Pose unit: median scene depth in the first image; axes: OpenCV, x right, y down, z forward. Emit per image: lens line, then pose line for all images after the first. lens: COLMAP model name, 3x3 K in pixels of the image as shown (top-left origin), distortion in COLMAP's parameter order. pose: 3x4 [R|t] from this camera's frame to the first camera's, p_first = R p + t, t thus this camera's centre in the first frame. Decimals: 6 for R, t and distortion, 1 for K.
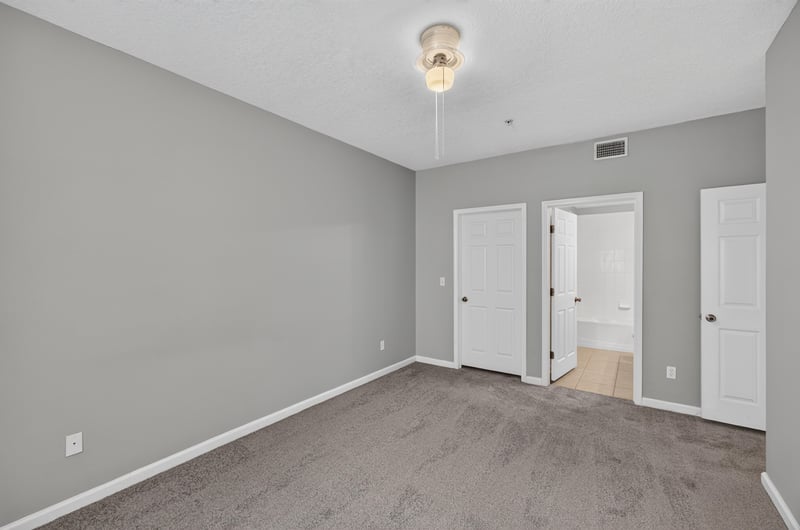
lens RADIAL K [[346.5, 0, 407.6], [0, 346.5, 267.3], [0, 0, 1]] dist [-0.004896, 0.000535]
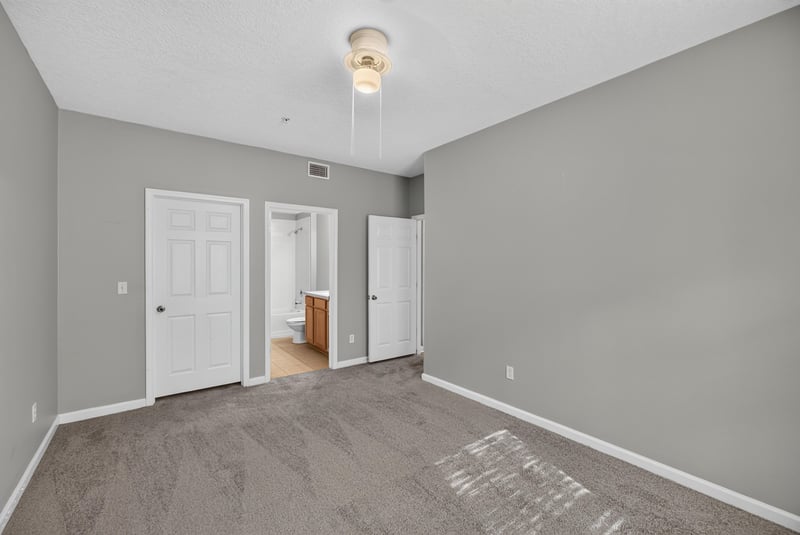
lens RADIAL K [[342.6, 0, 400.0], [0, 342.6, 267.5], [0, 0, 1]] dist [-0.031086, 0.013238]
pose [[0.283384, -0.008574, 0.958968, -0.516454], [0.006310, 0.999955, 0.007075, -0.000564], [-0.958986, 0.004046, 0.283425, 0.382987]]
